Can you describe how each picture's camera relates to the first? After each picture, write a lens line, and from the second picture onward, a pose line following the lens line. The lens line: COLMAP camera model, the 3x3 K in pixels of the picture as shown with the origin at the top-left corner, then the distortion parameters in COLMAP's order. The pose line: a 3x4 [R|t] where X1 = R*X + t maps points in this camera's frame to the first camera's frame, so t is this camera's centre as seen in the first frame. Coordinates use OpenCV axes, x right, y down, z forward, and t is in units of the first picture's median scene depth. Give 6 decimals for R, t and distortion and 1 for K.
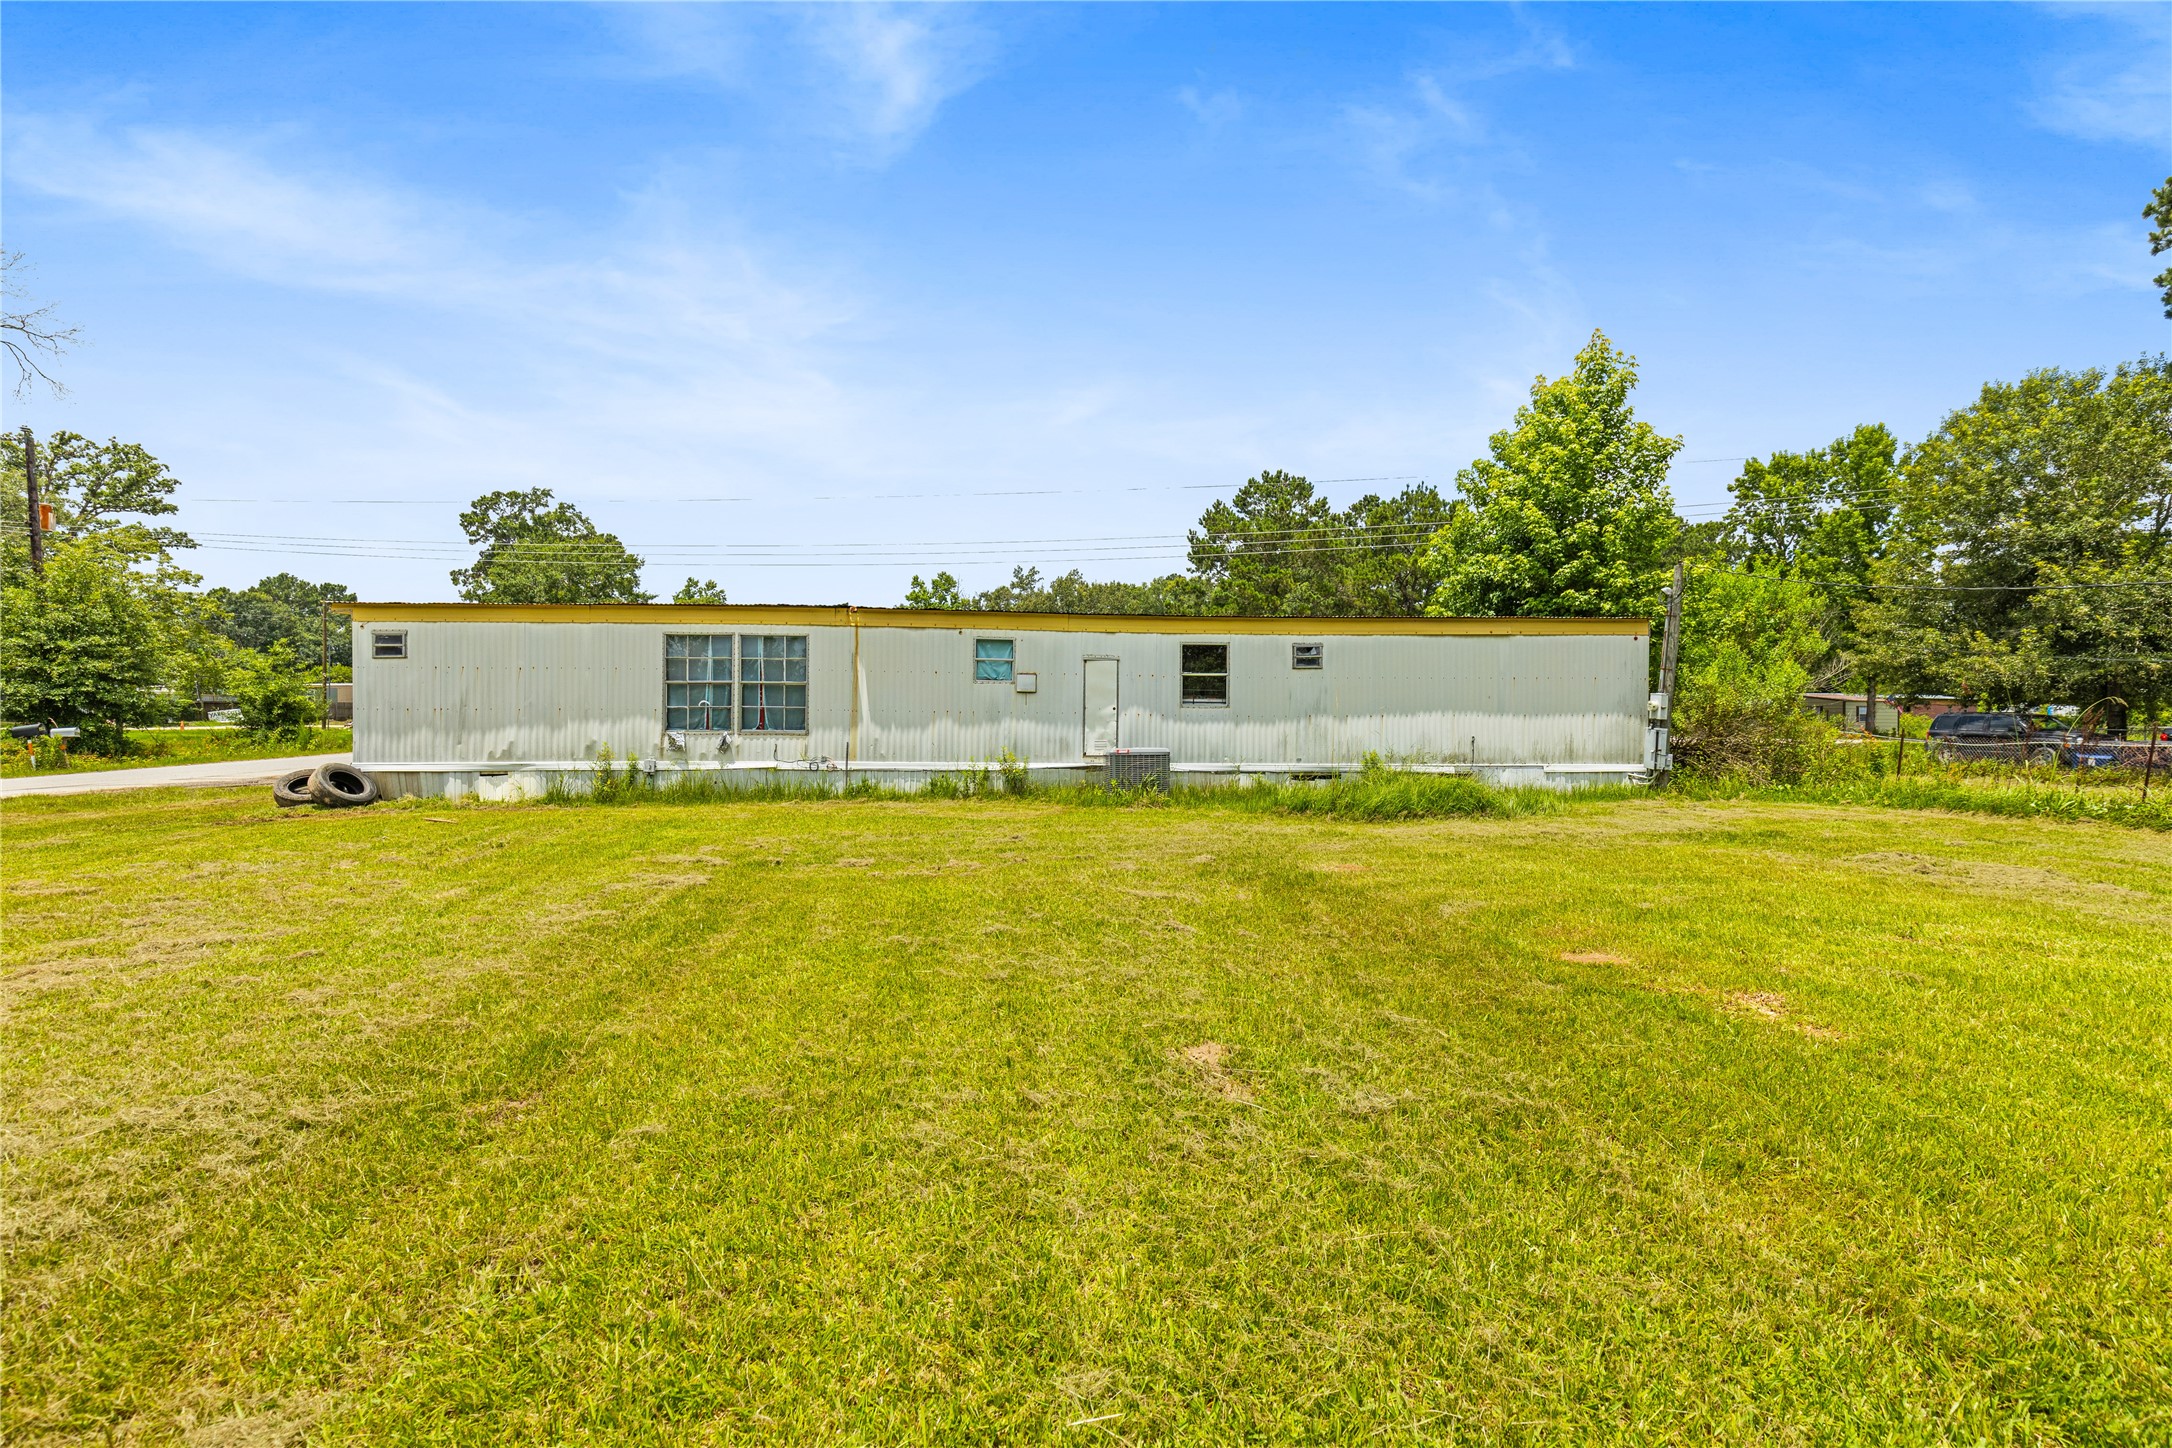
lens RADIAL K [[987.1, 0, 1084.6], [0, 987.1, 716.1], [0, 0, 1]] dist [0.000442, 0.000021]
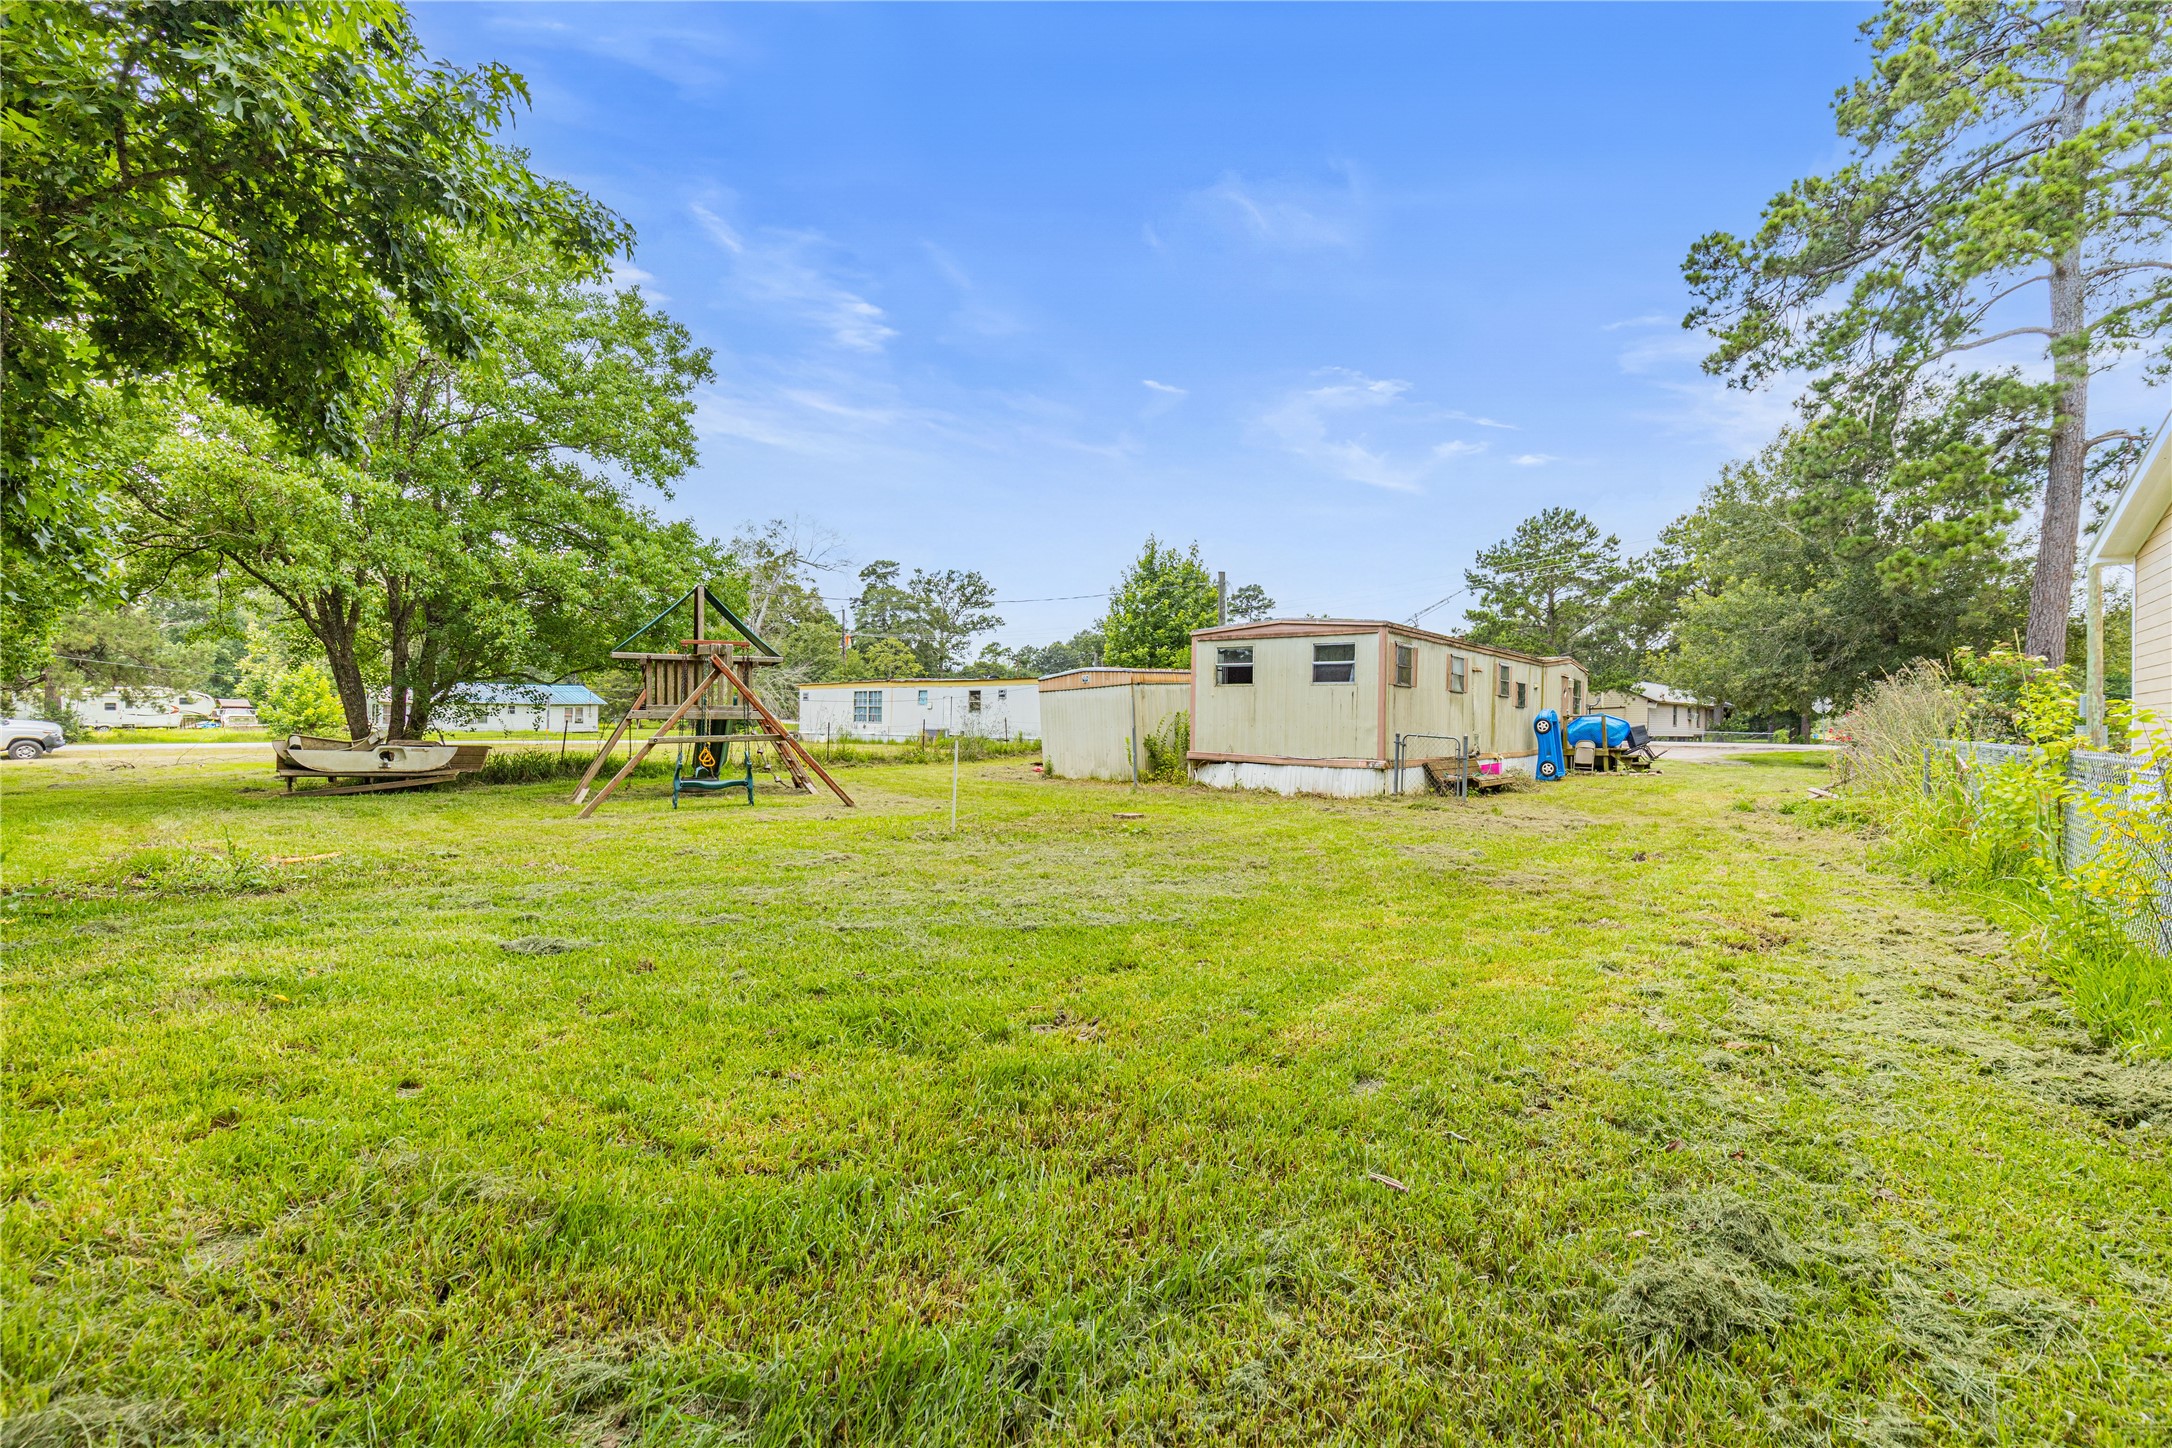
lens RADIAL K [[987.1, 0, 1088.4], [0, 987.1, 721.6], [0, 0, 1]] dist [0.000442, 0.000021]
pose [[0.703309, 0.005730, -0.710861, 0.627738], [-0.008512, 0.999964, -0.000362, 0.002815], [0.710833, 0.006305, 0.703332, -0.181482]]
